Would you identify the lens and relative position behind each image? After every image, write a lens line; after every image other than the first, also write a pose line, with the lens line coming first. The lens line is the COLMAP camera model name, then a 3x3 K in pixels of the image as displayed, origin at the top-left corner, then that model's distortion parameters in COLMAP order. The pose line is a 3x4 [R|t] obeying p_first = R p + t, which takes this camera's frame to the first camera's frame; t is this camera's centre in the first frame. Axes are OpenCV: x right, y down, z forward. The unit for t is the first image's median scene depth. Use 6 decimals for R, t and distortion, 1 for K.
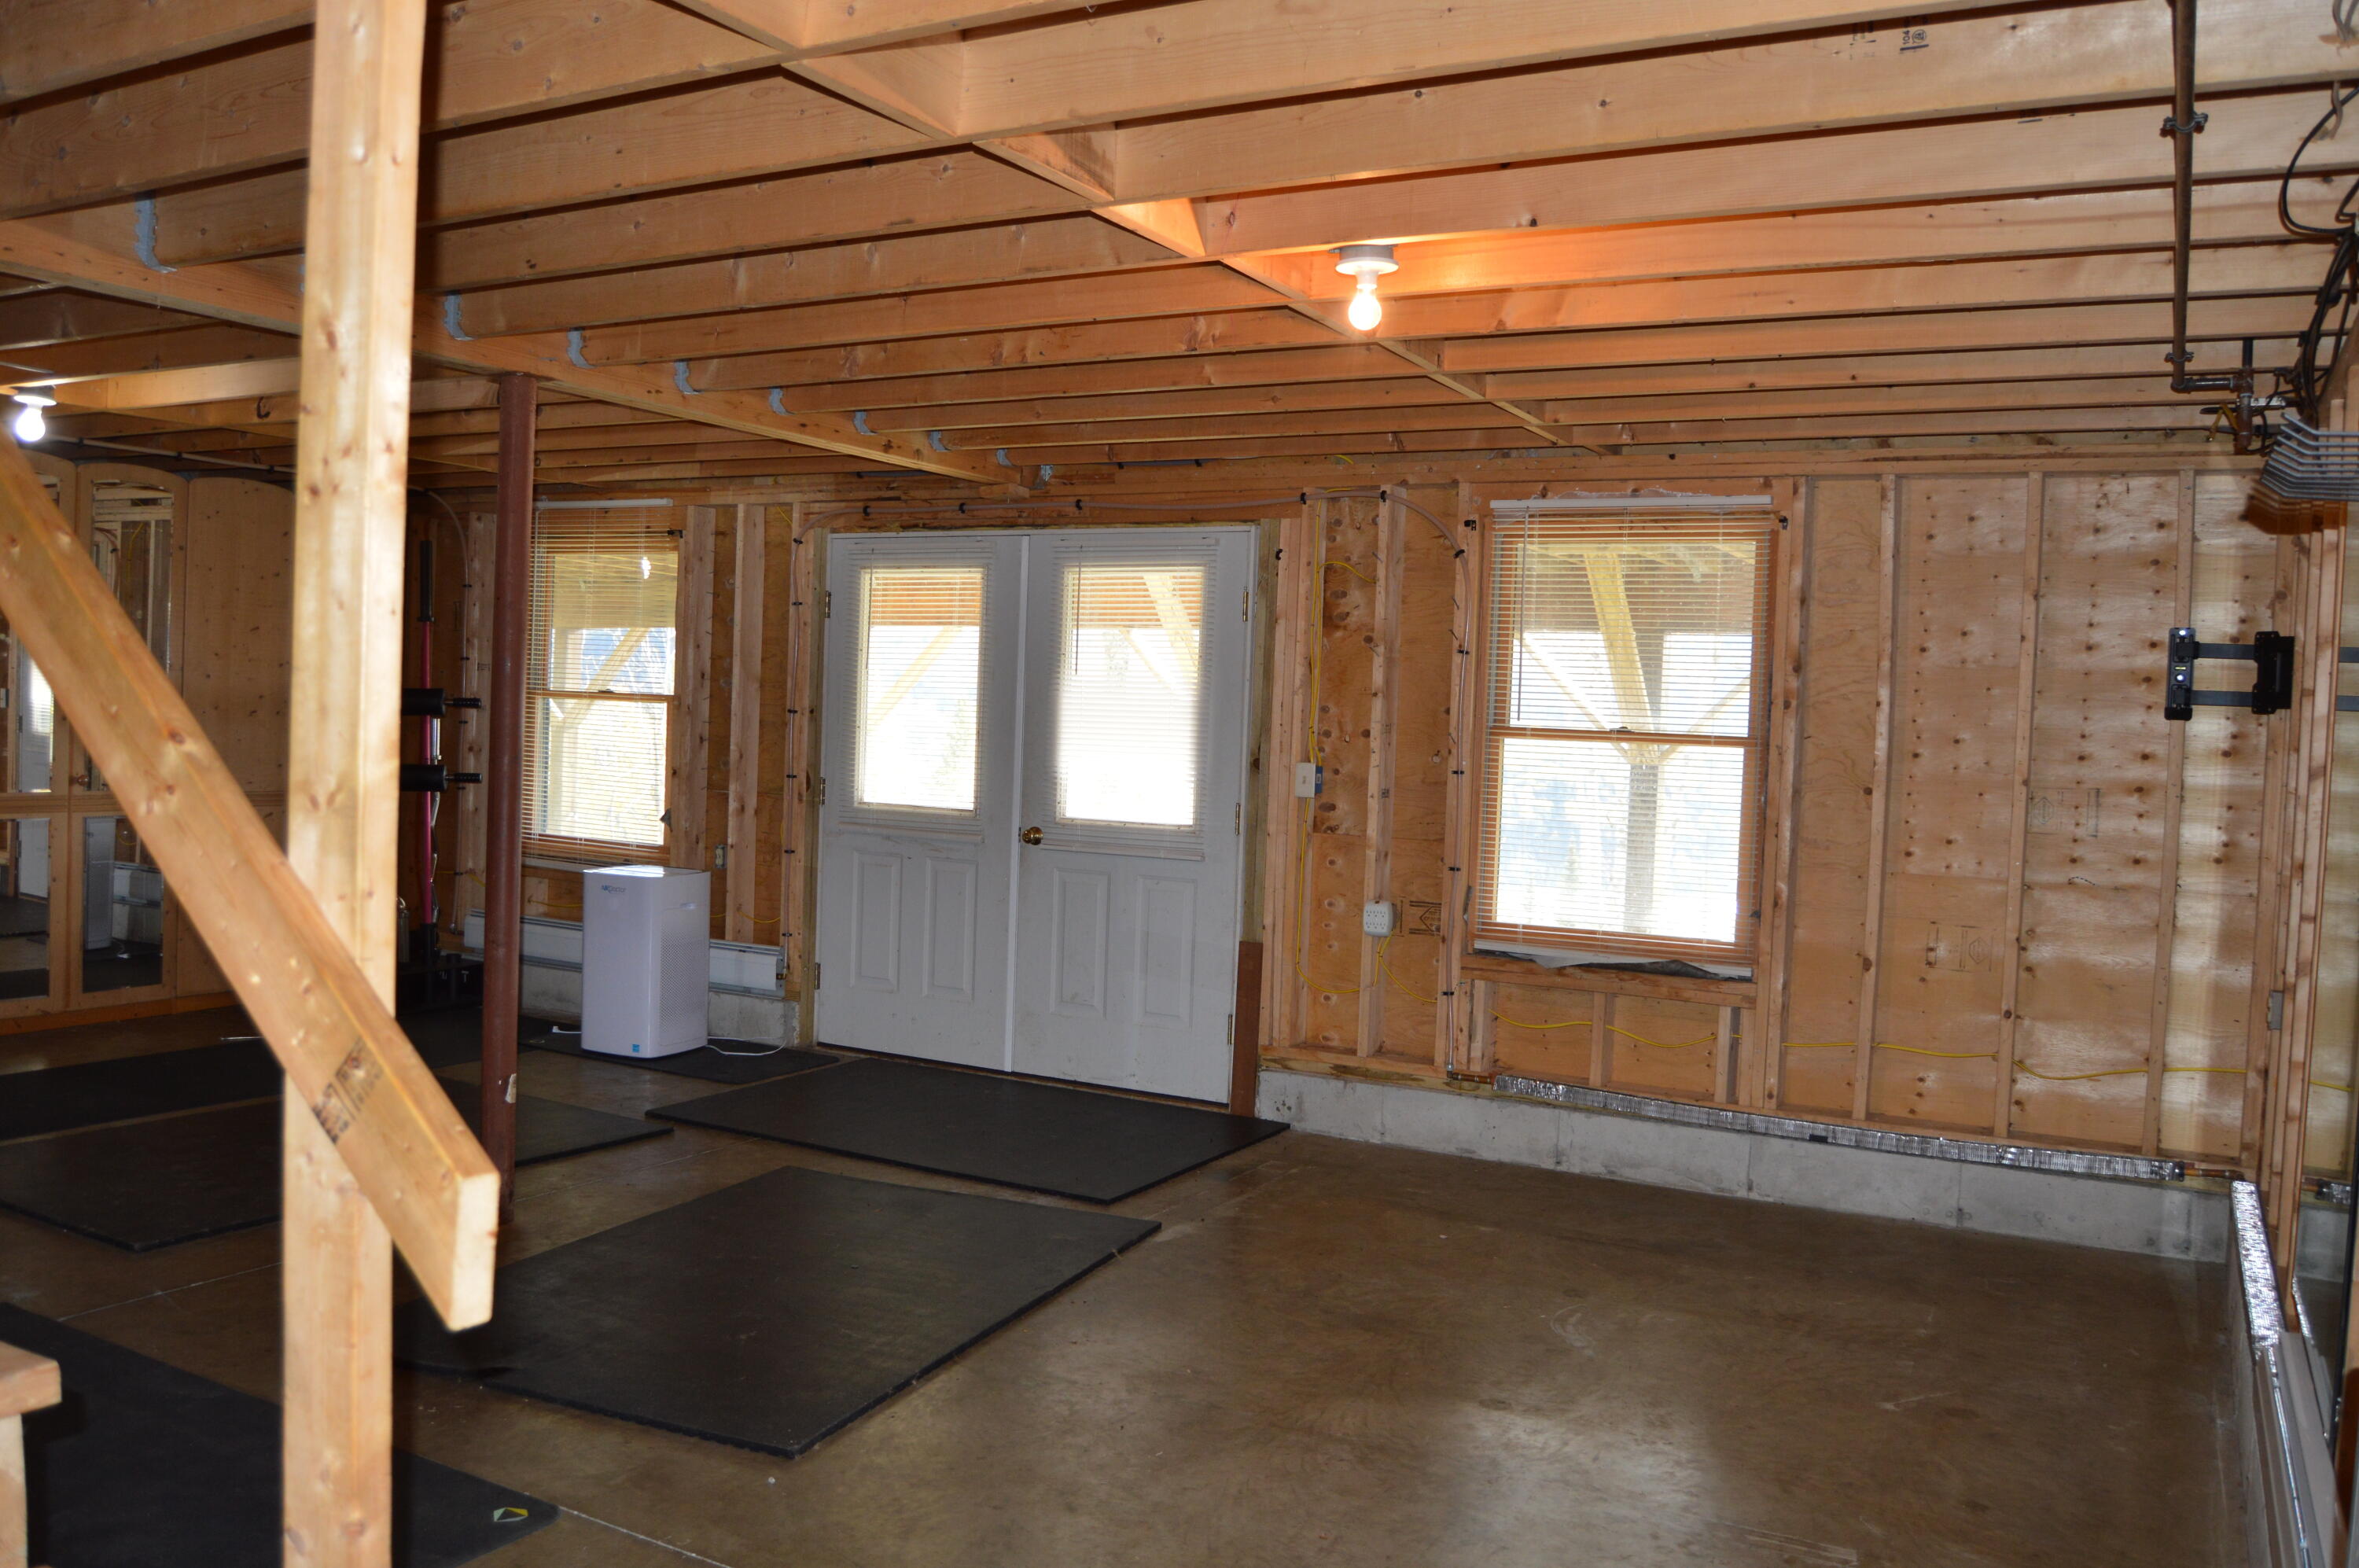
lens RADIAL K [[1867.9, 0, 1170.4], [0, 1867.9, 766.2], [0, 0, 1]] dist [-0.097282, 0.045494]
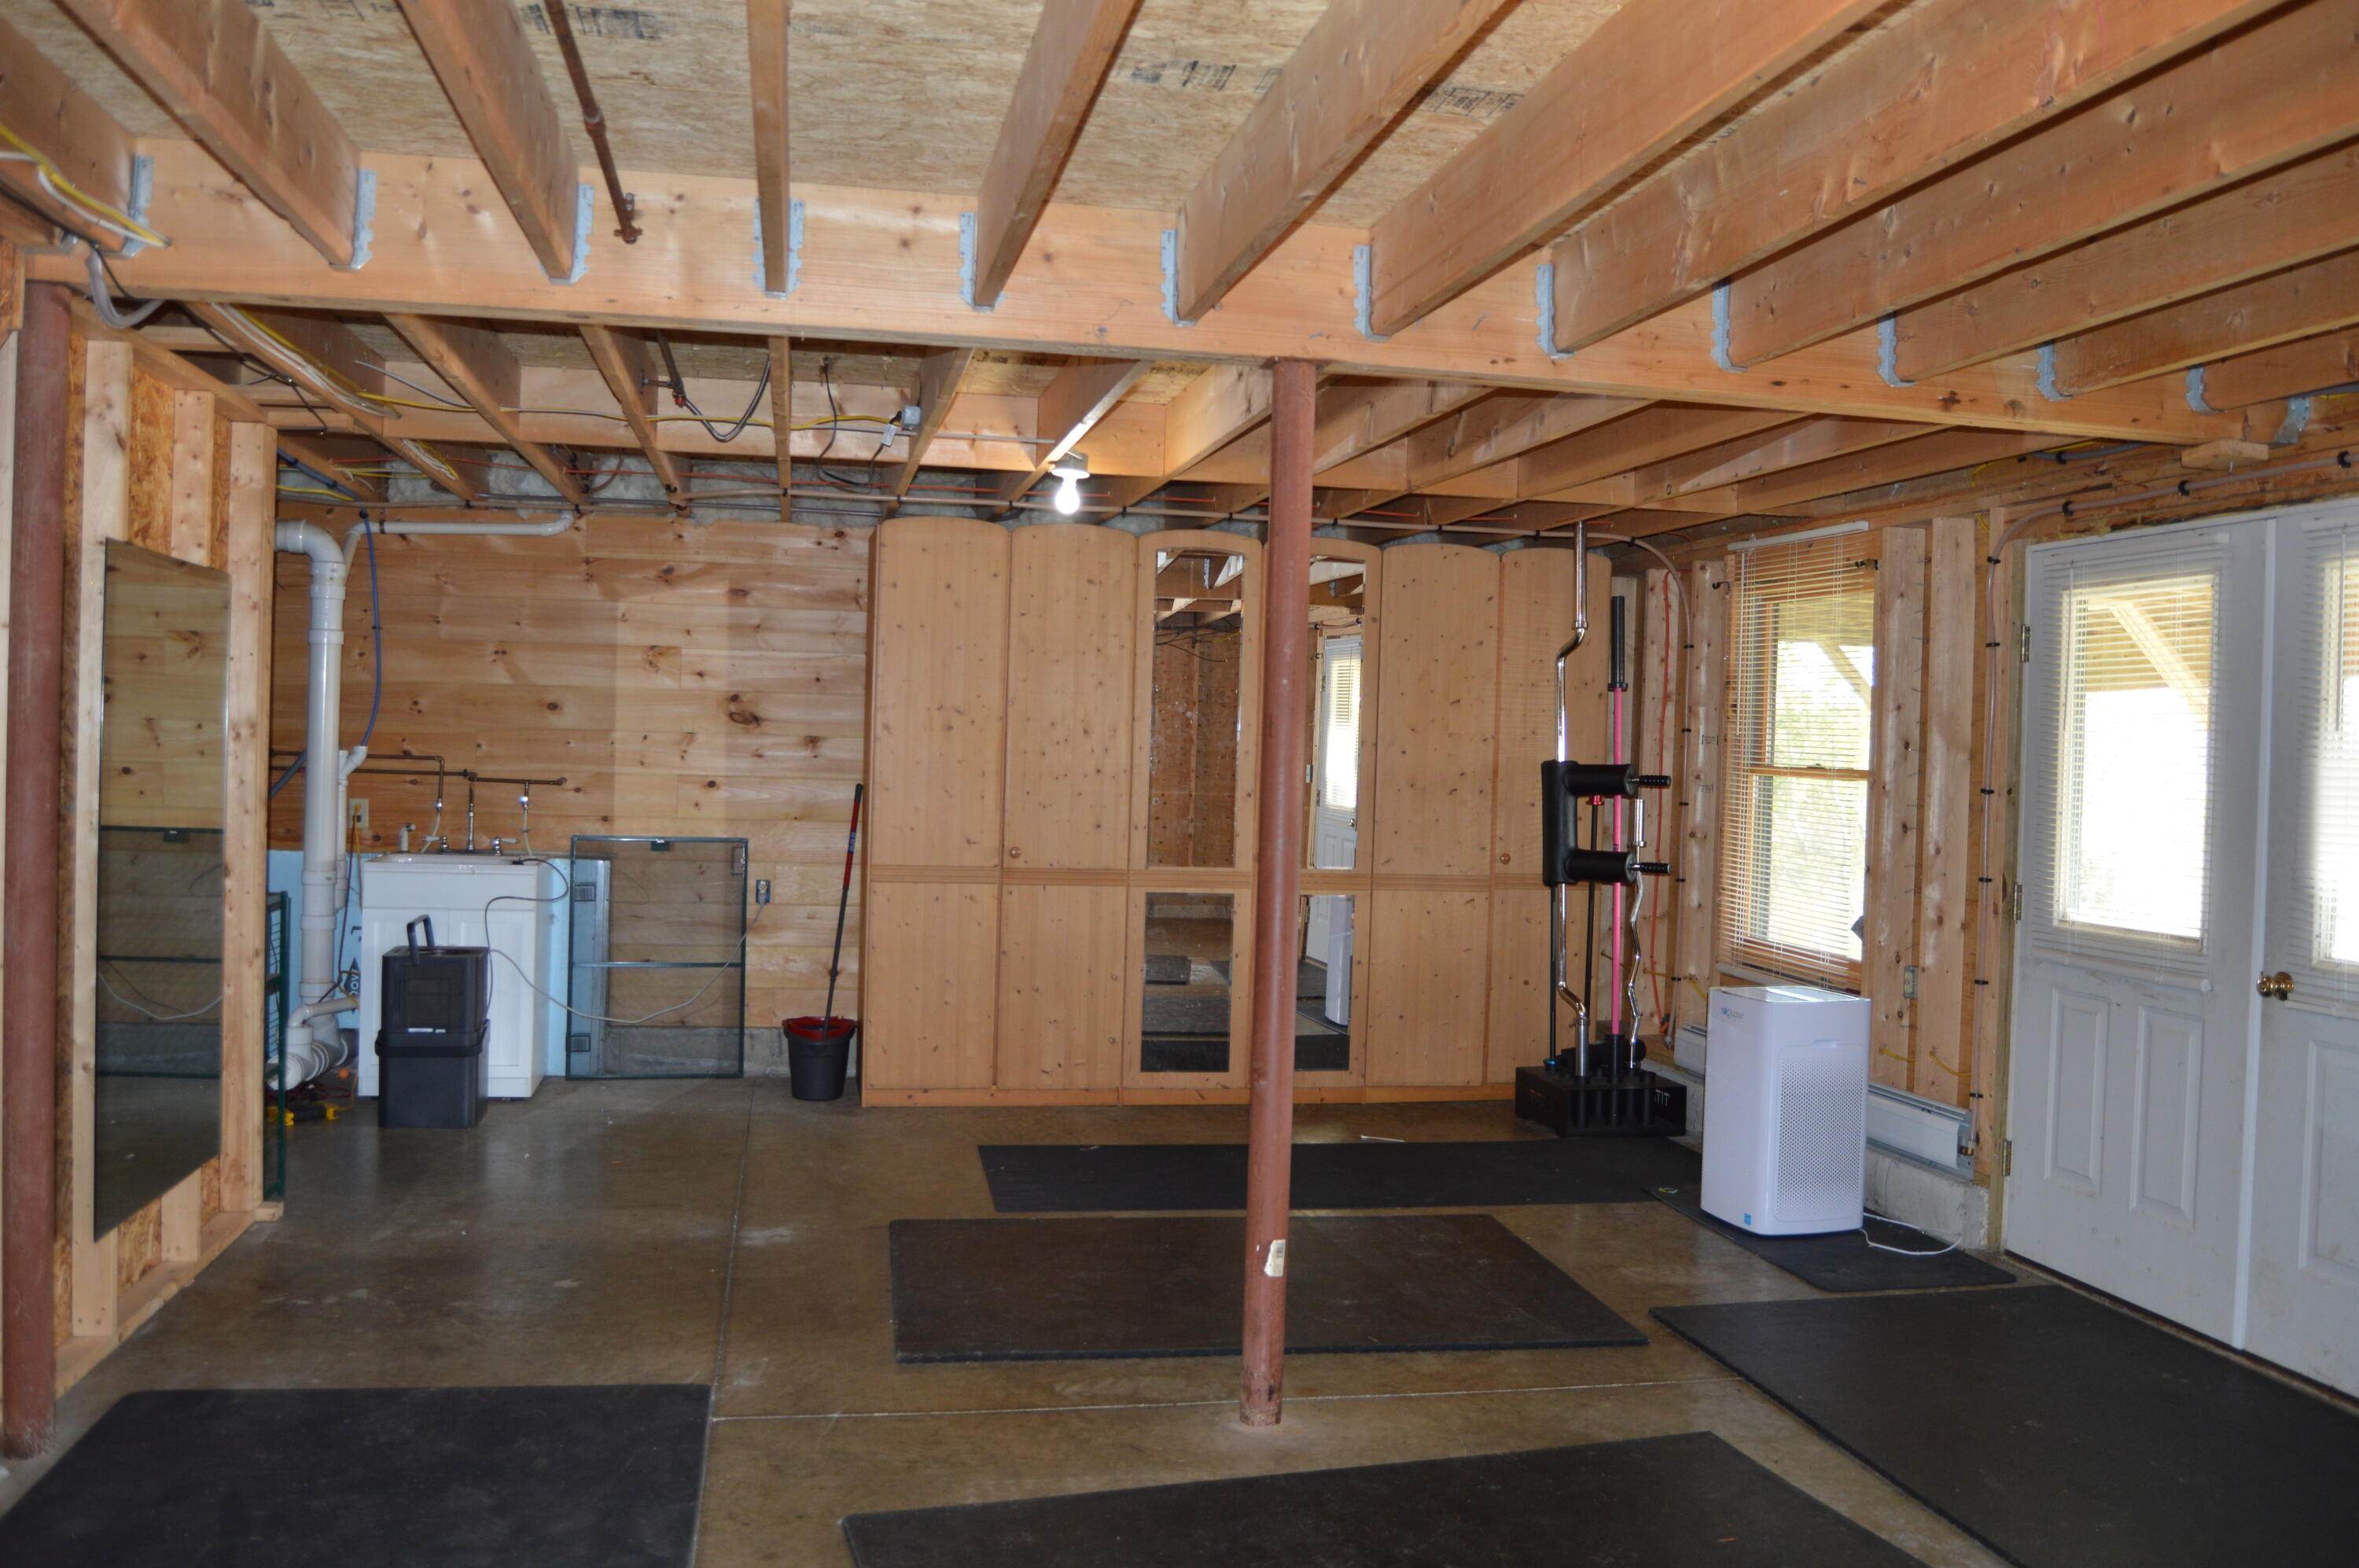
lens RADIAL K [[1867.9, 0, 1170.4], [0, 1867.9, 766.2], [0, 0, 1]] dist [-0.097282, 0.045494]
pose [[0.640373, -0.008037, -0.768022, 0.151725], [-0.029114, 0.998973, -0.034729, -0.004925], [0.767512, 0.044600, 0.639481, 0.296201]]
